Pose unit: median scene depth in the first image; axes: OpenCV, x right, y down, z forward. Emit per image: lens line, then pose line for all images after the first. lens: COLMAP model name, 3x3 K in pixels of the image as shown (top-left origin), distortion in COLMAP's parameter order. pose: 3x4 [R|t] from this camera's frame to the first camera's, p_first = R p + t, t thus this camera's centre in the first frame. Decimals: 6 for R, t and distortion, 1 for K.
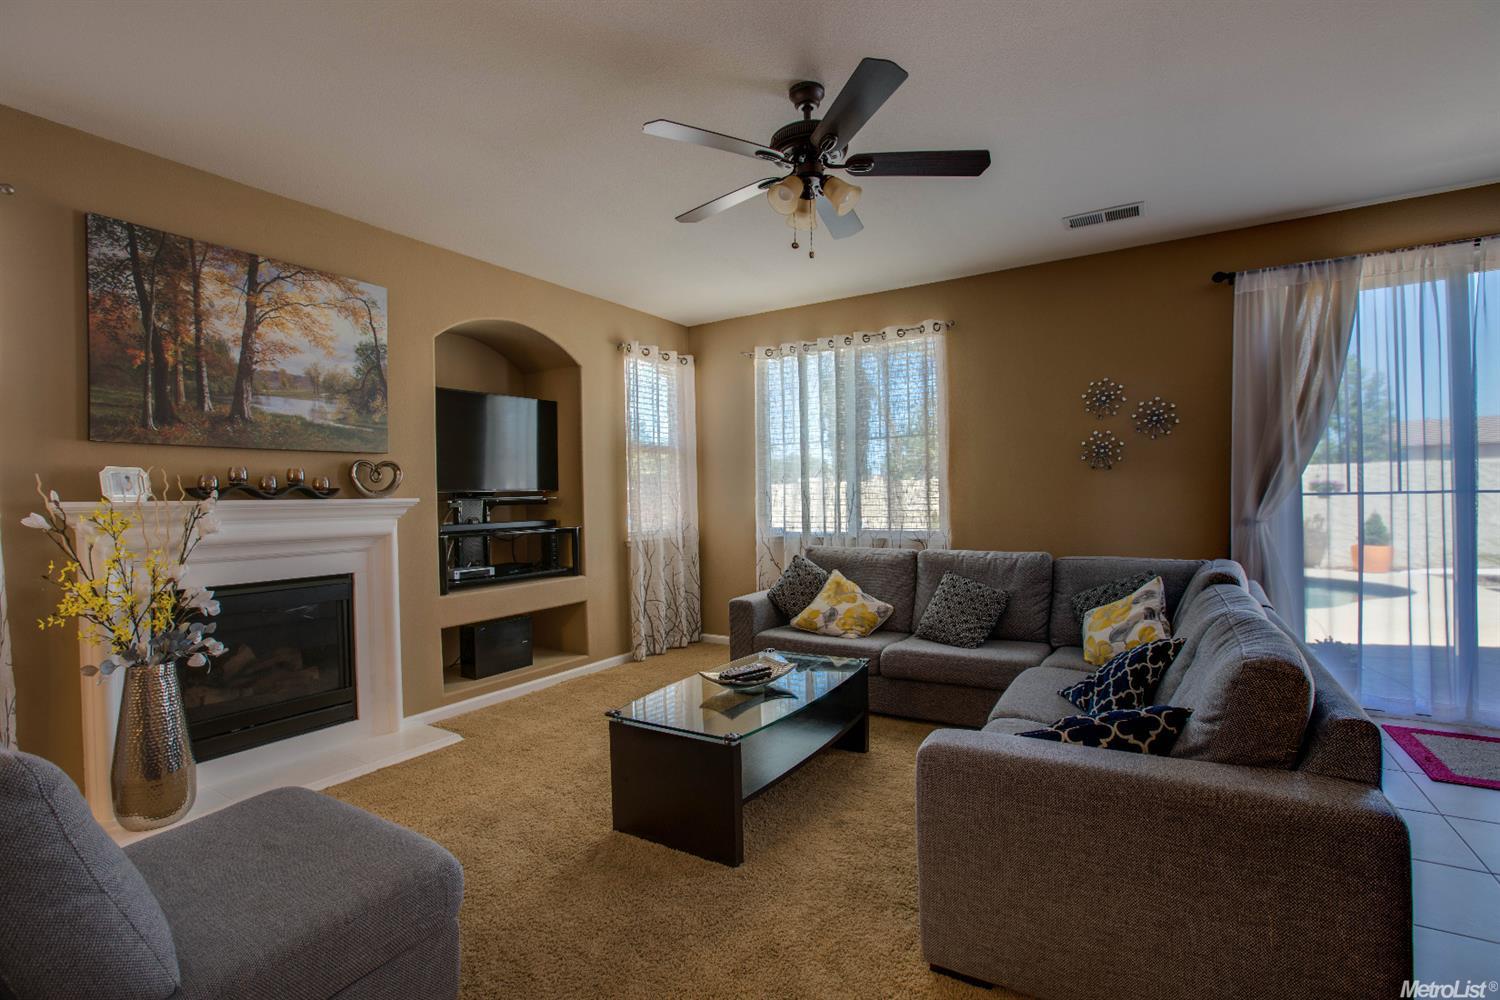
lens RADIAL K [[676.7, 0, 748.8], [0, 676.7, 499.9], [0, 0, 1]] dist [-0.046335, 0.014255]
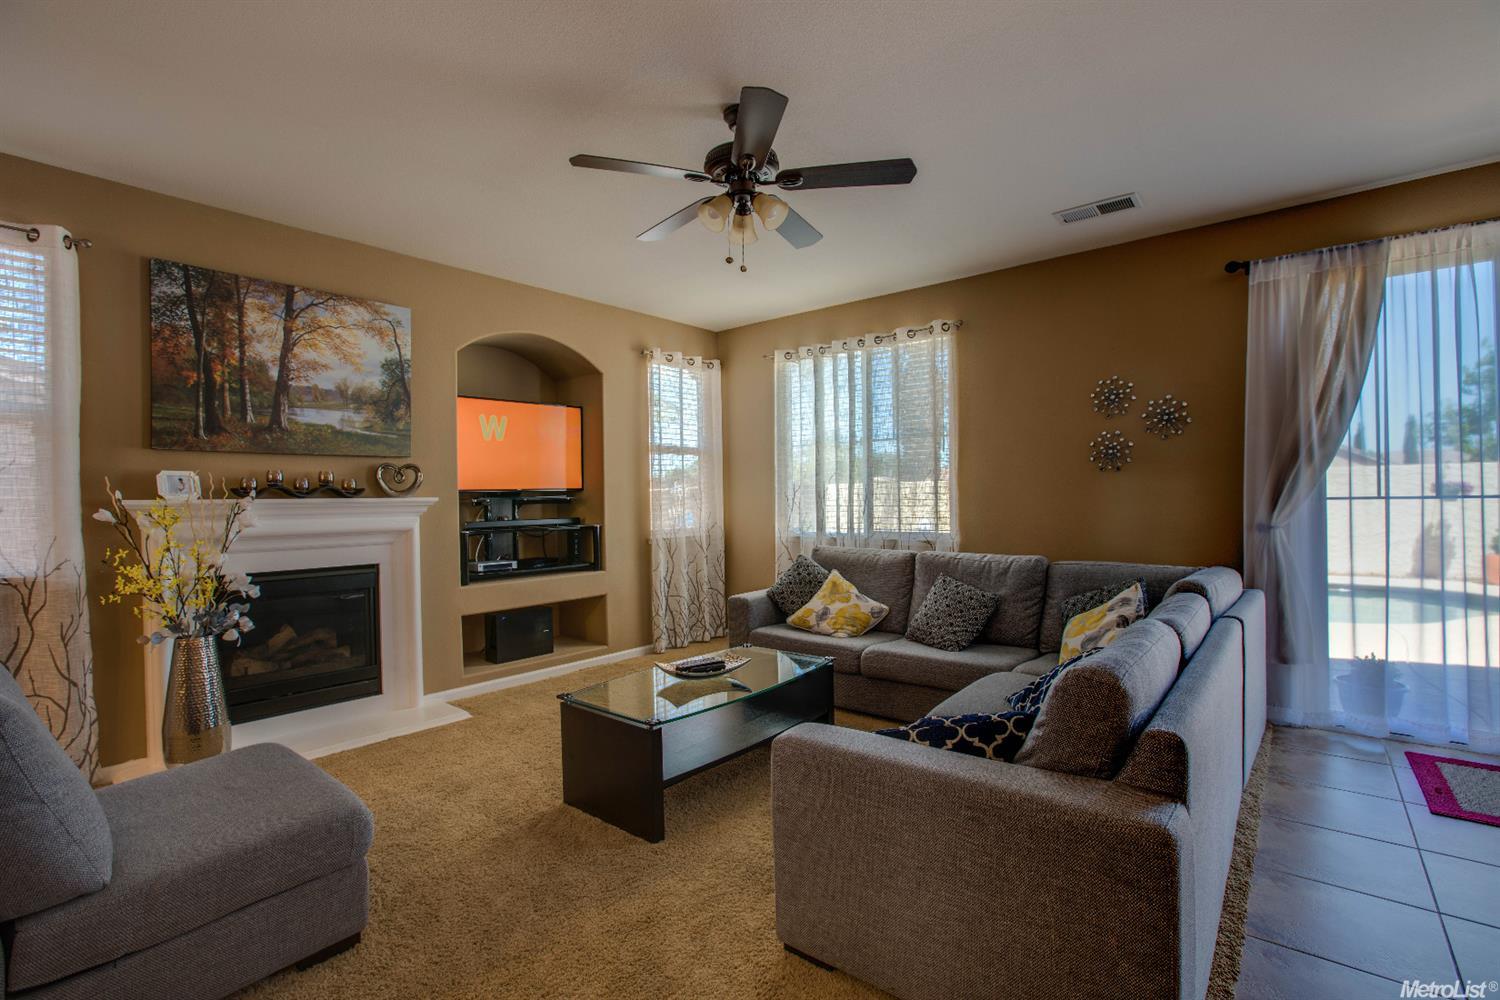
lens RADIAL K [[676.7, 0, 750.7], [0, 676.7, 499.8], [0, 0, 1]] dist [-0.046335, 0.014255]
pose [[0.990376, 0.006030, -0.138270, 0.191955], [-0.005728, 0.999980, 0.002582, -0.005108], [0.138282, -0.001765, 0.990391, -0.030477]]
